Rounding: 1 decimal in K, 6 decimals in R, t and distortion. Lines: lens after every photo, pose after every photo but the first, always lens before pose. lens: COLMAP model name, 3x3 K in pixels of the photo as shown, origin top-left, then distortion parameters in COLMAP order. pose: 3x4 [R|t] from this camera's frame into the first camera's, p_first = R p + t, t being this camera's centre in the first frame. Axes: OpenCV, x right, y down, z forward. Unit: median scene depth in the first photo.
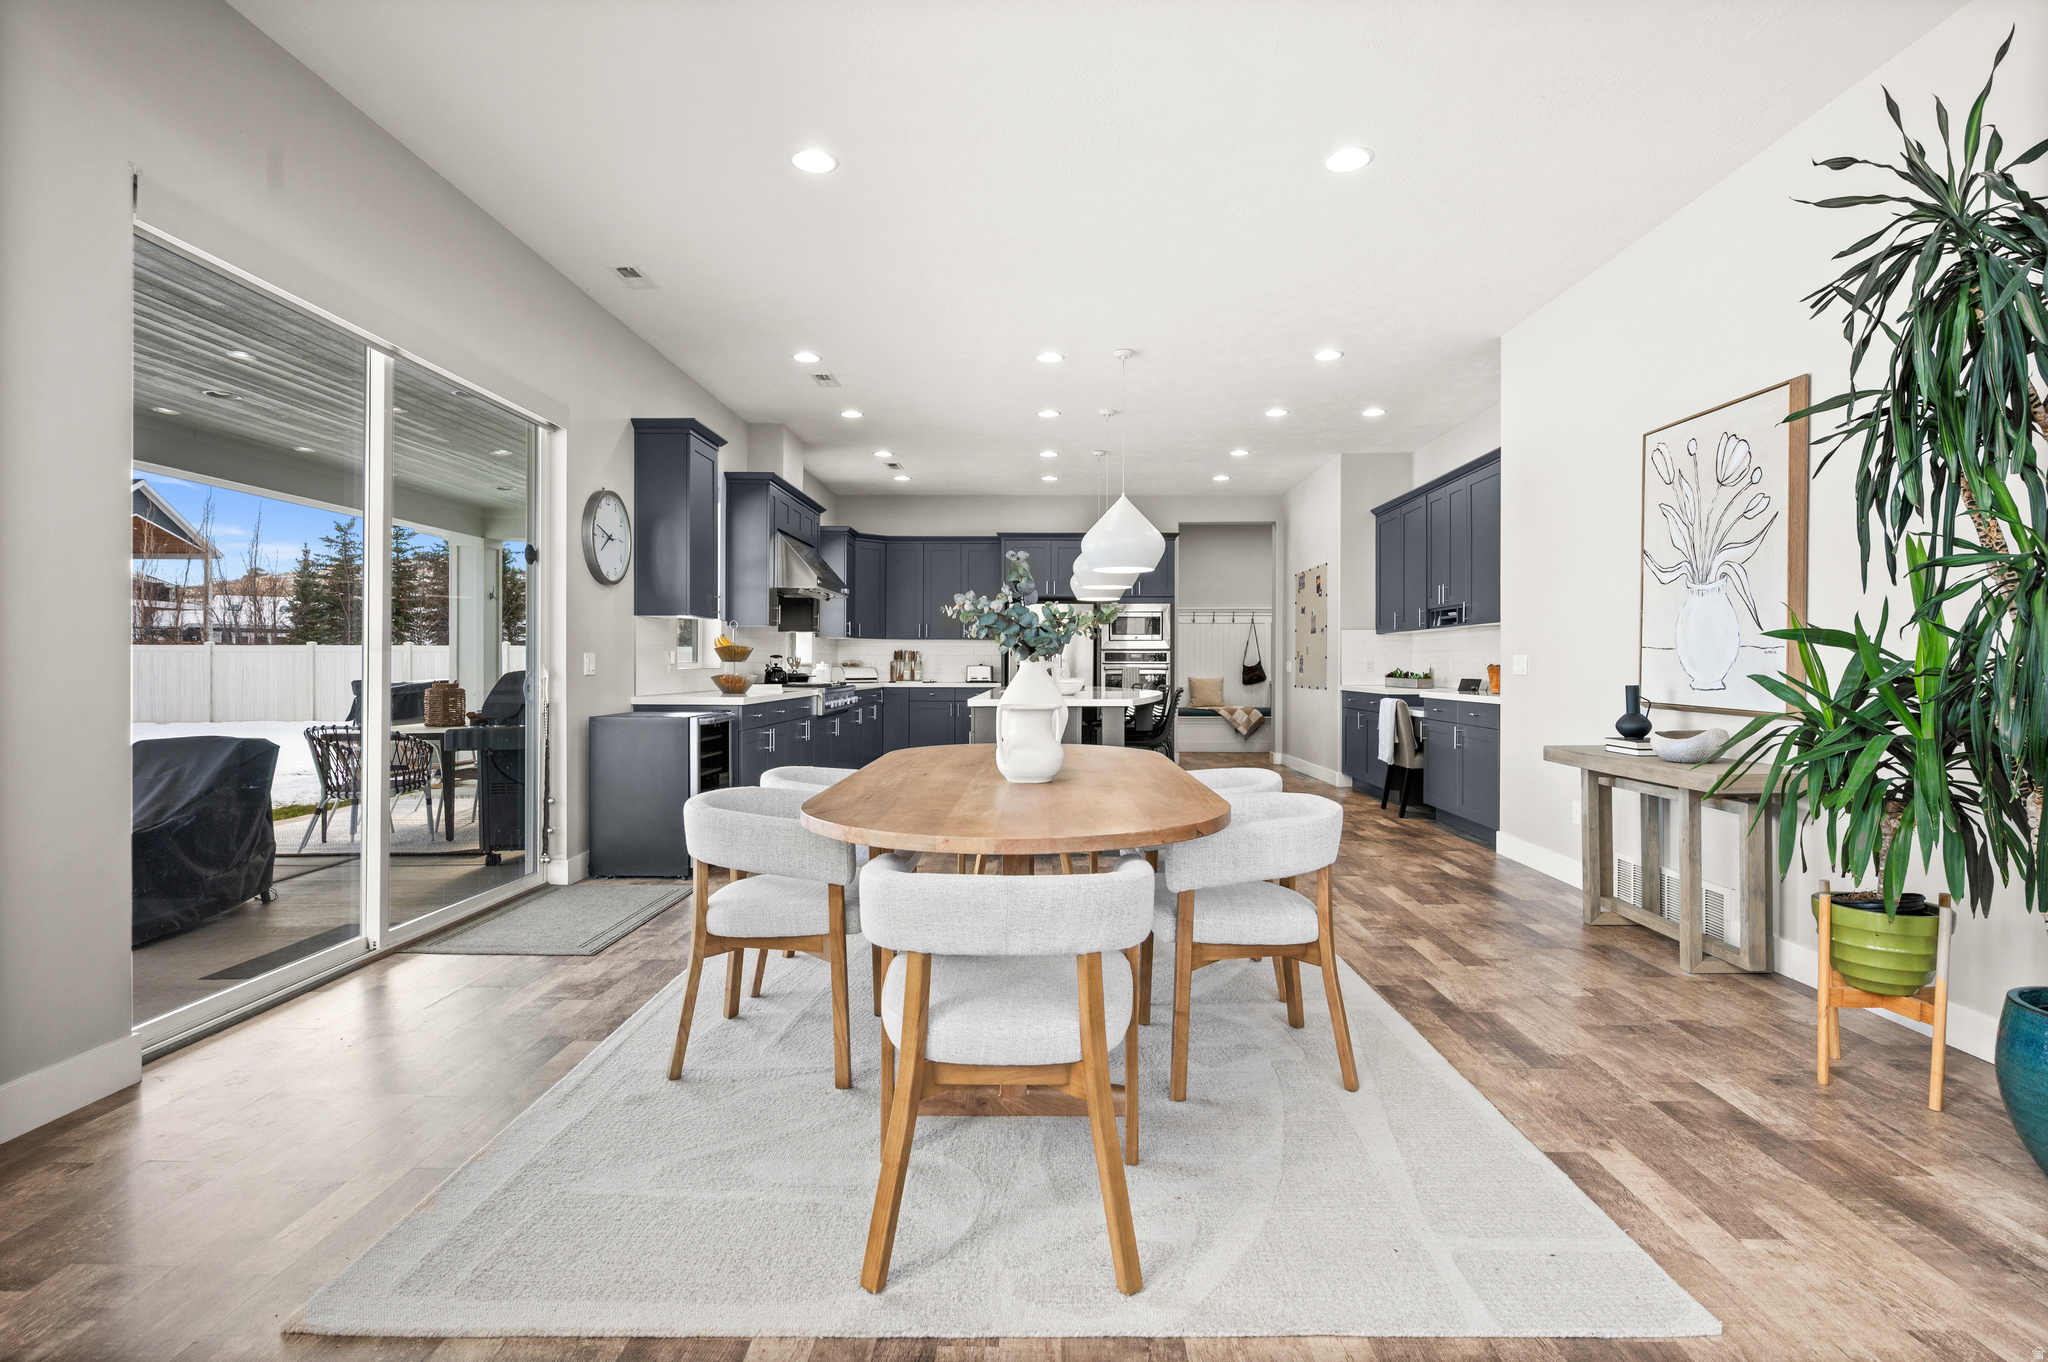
lens RADIAL K [[1012.2, 0, 1037.3], [0, 1012.2, 670.9], [0, 0, 1]] dist [0.000087, -0.000259]
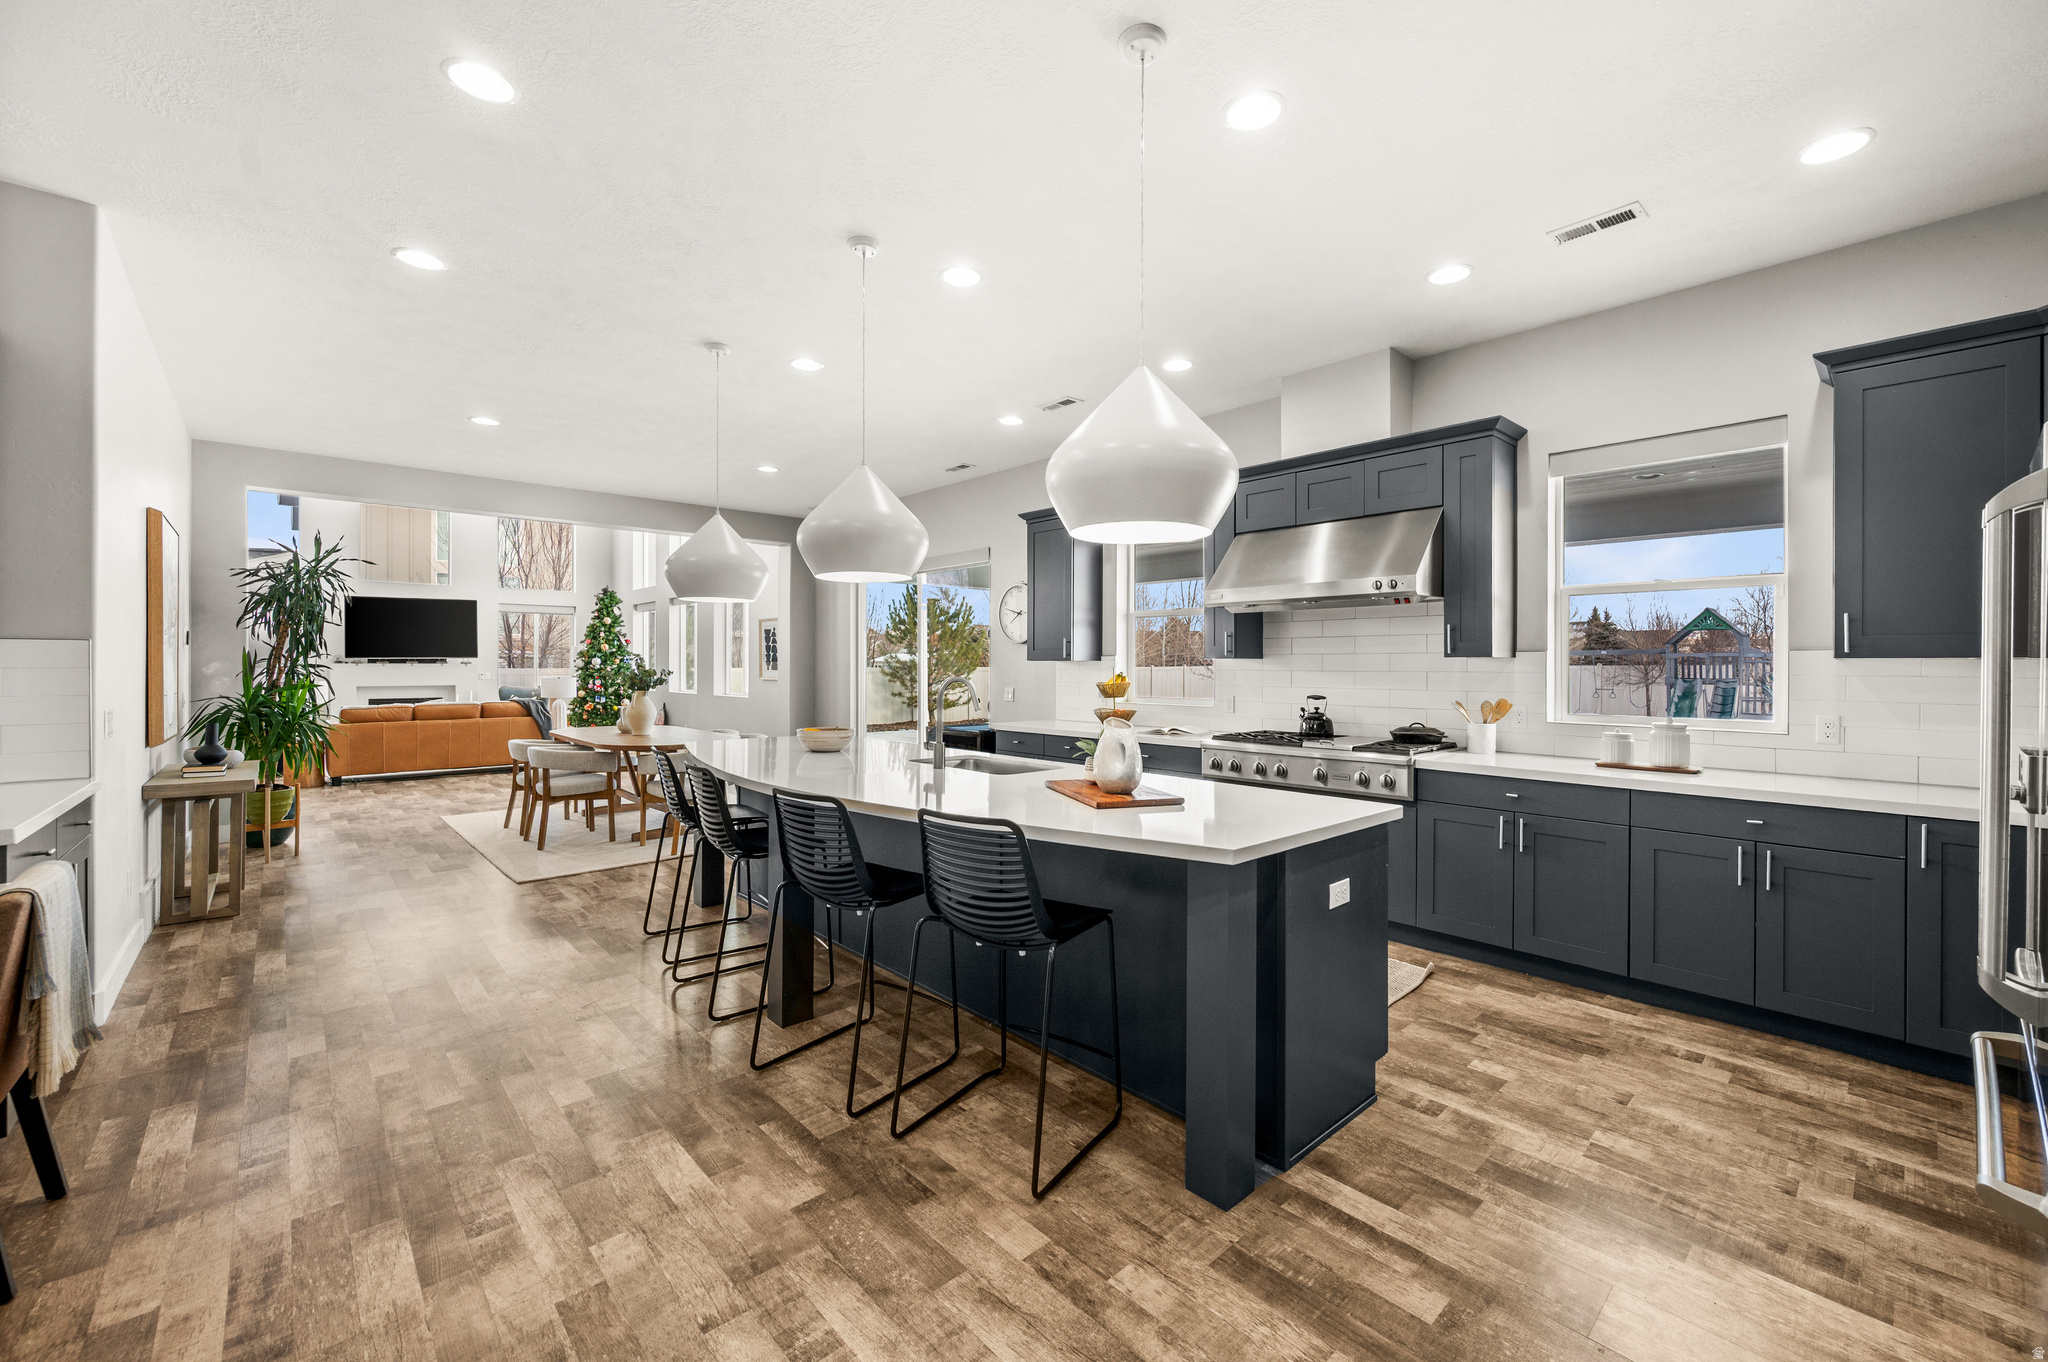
lens RADIAL K [[798.1, 0, 1021.2], [0, 798.1, 663.0], [0, 0, 1]] dist [0.000504, 0.000117]
pose [[-0.725563, -0.006688, -0.688123, 0.275829], [-0.008555, 0.999963, -0.000699, -0.035981], [0.688103, 0.005379, -0.725593, 1.271278]]
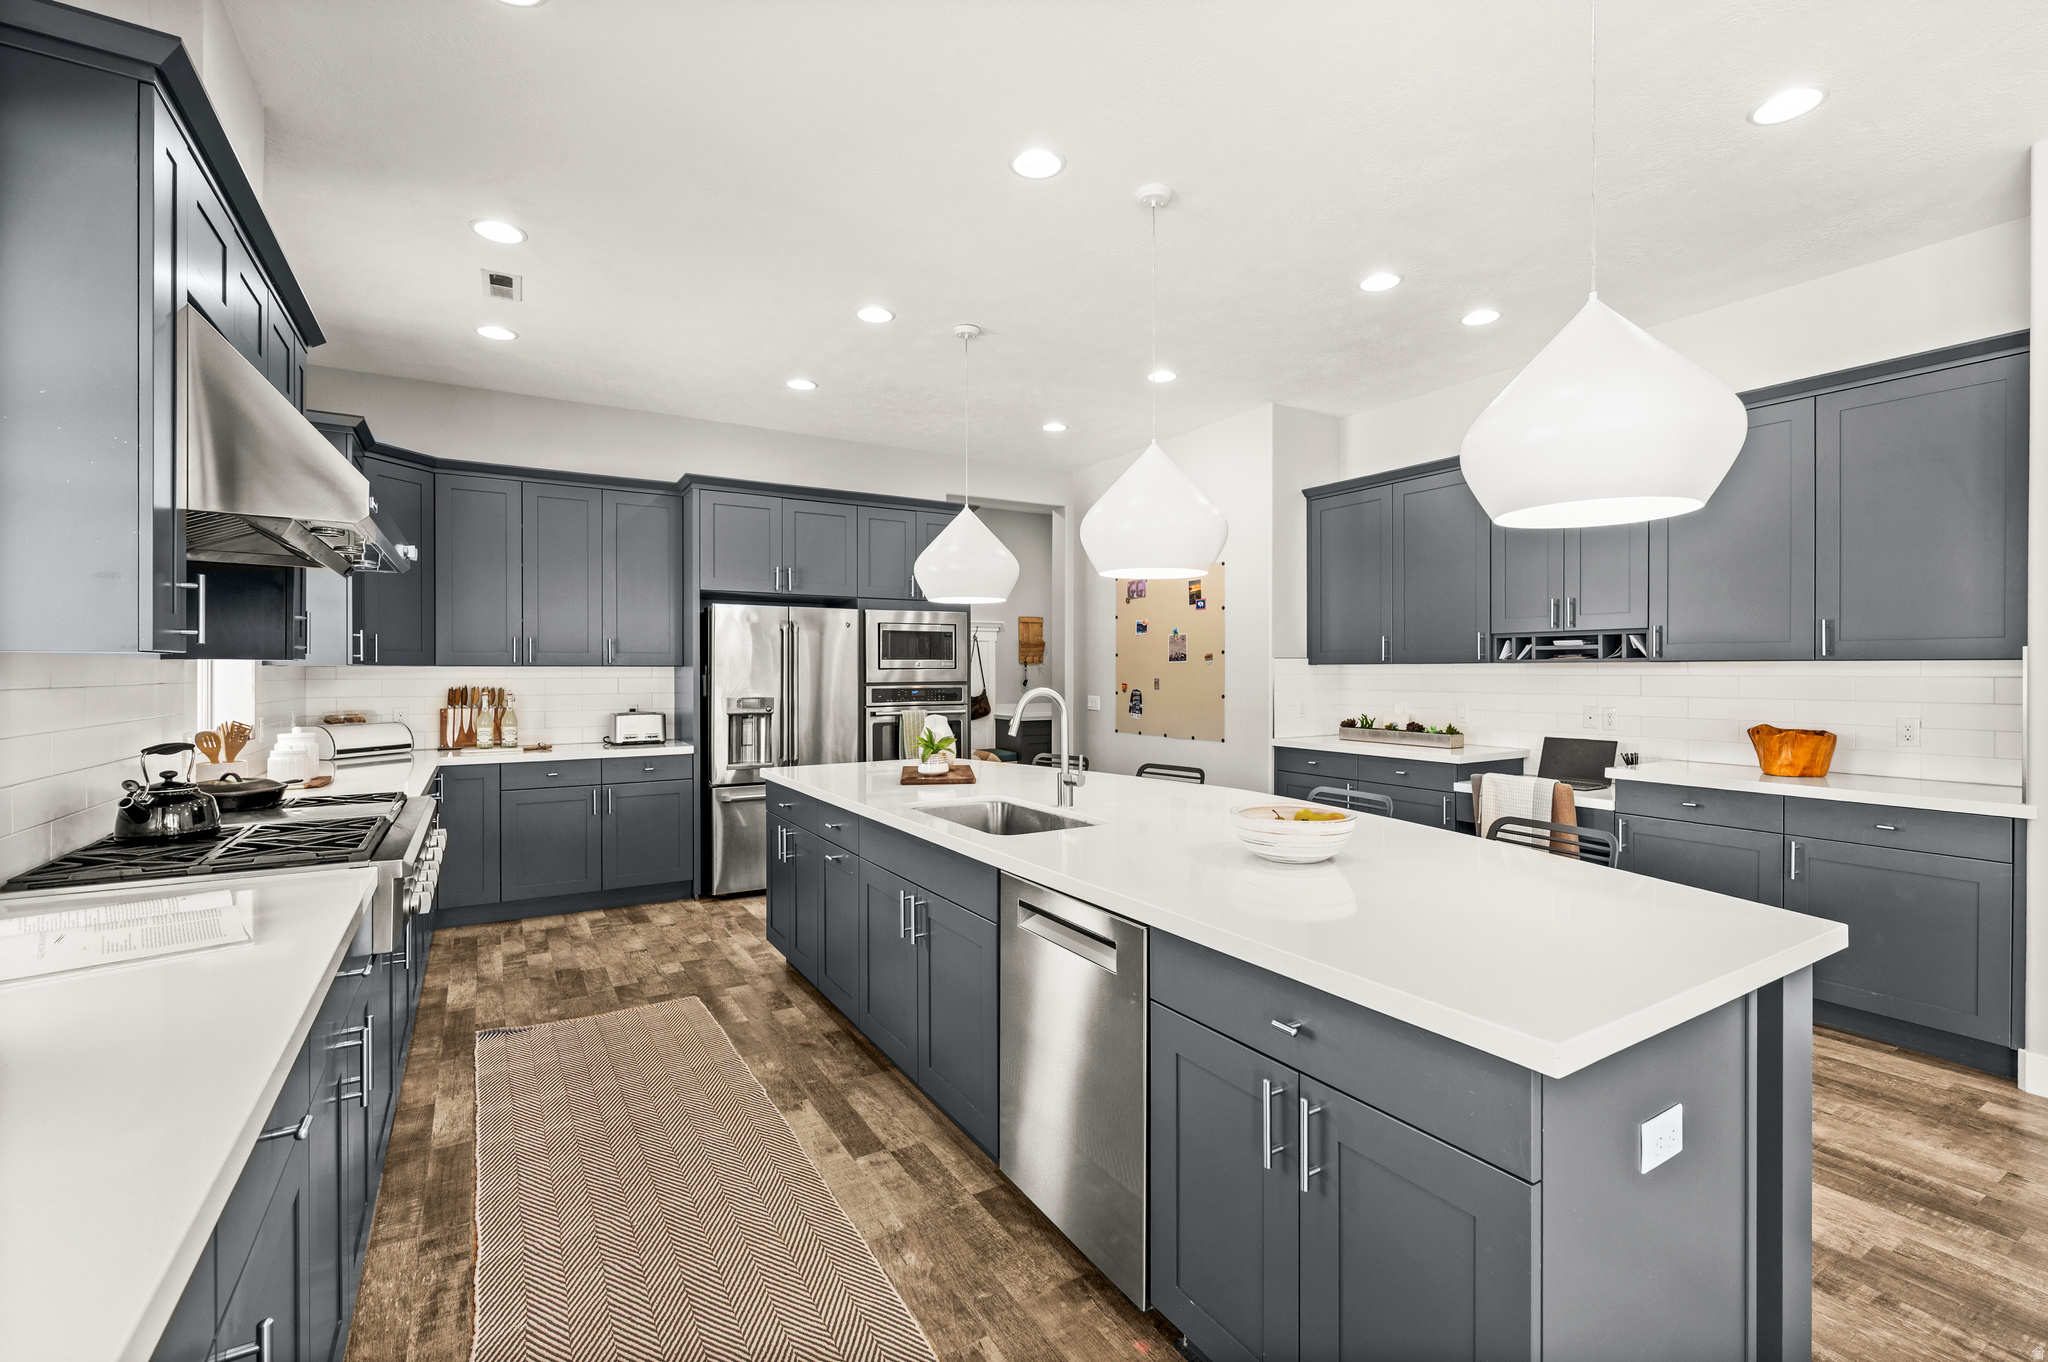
lens RADIAL K [[873.3, 0, 1024.0], [0, 873.3, 681.0], [0, 0, 1]] dist [-0.000218, -0.000214]
pose [[0.844412, -0.011029, 0.535580, -0.183645], [0.006617, 0.999926, 0.010160, -0.036202], [-0.535653, -0.005036, 0.844423, 0.649275]]
